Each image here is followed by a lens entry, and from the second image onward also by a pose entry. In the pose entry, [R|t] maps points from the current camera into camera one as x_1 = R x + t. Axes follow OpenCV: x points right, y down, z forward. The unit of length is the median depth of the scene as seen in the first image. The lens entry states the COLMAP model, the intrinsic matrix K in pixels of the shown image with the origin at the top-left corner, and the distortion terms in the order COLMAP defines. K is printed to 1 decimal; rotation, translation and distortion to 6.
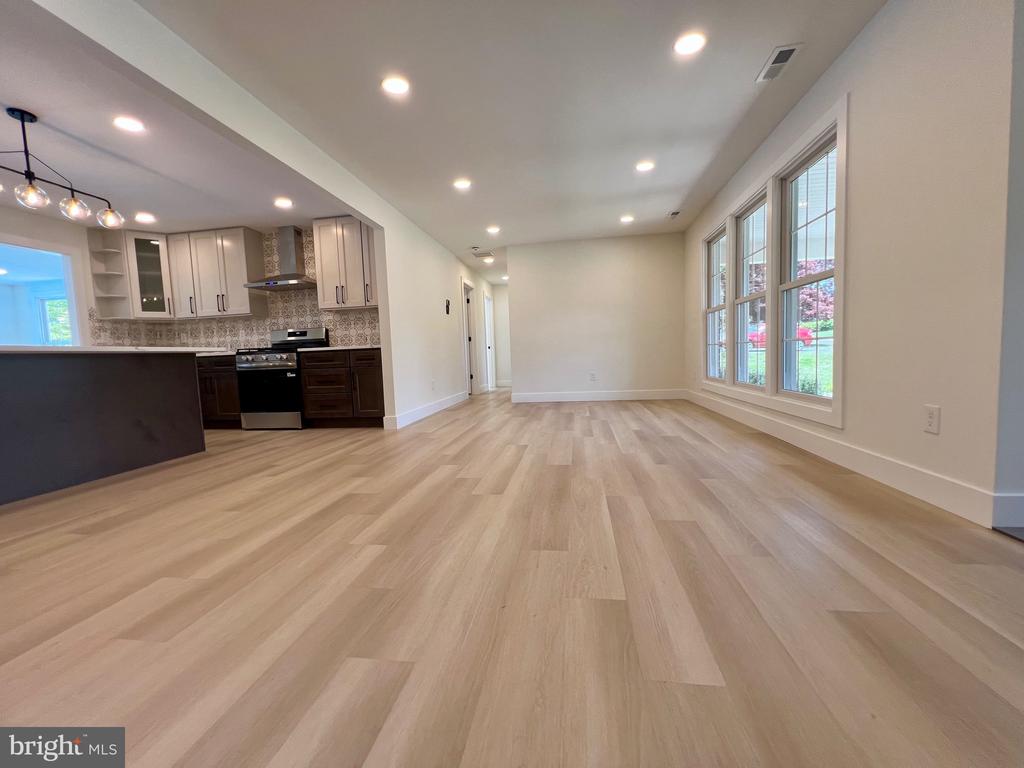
lens RADIAL K [[411.9, 0, 513.4], [0, 411.9, 383.9], [0, 0, 1]] dist [0.000415, -0.000089]
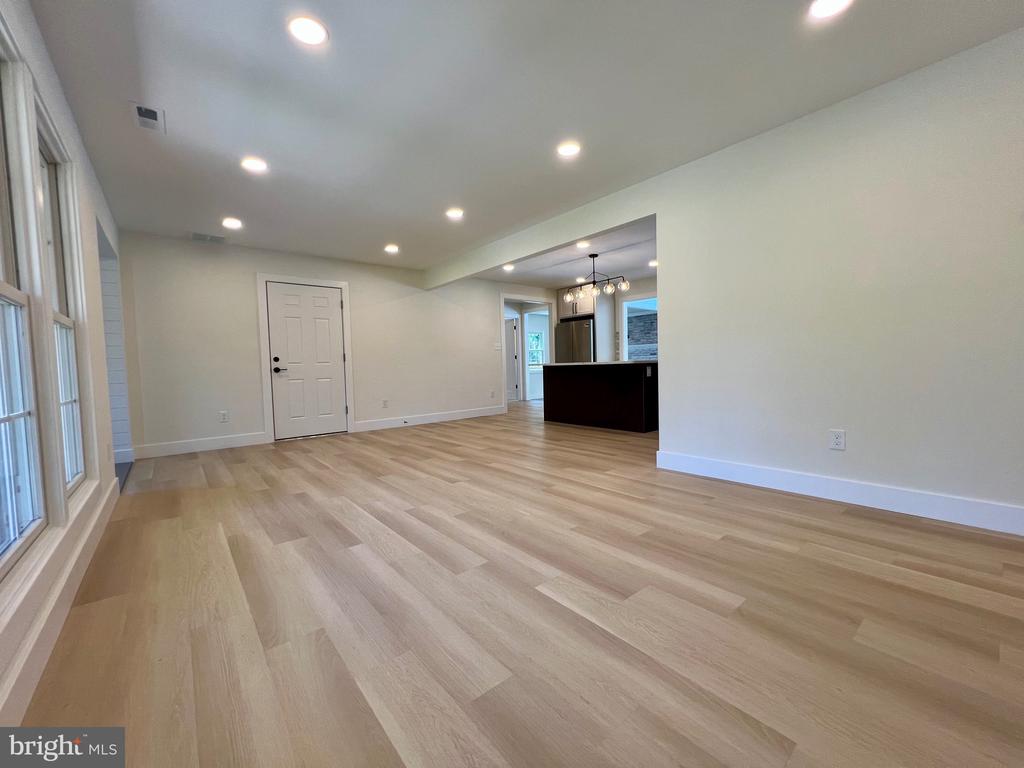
lens RADIAL K [[411.9, 0, 513.4], [0, 411.9, 383.9], [0, 0, 1]] dist [0.000415, -0.000089]
pose [[-0.658331, 0.093036, -0.746957, 0.447180], [0.001074, 0.992447, 0.122666, -0.137193], [0.752728, 0.079953, -0.653459, 1.219723]]
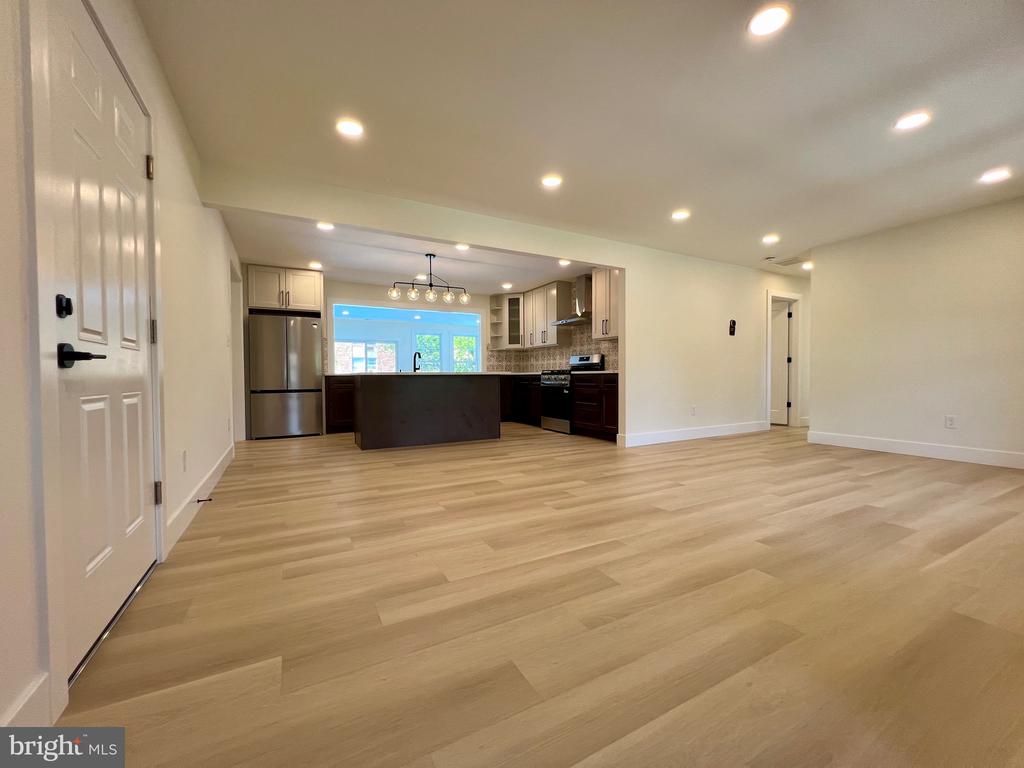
lens RADIAL K [[411.9, 0, 513.4], [0, 411.9, 383.9], [0, 0, 1]] dist [0.000415, -0.000089]
pose [[0.605772, 0.052003, -0.793937, 0.382570], [-0.073891, 0.997226, 0.008940, -0.044343], [0.792200, 0.053249, 0.607934, 0.074554]]
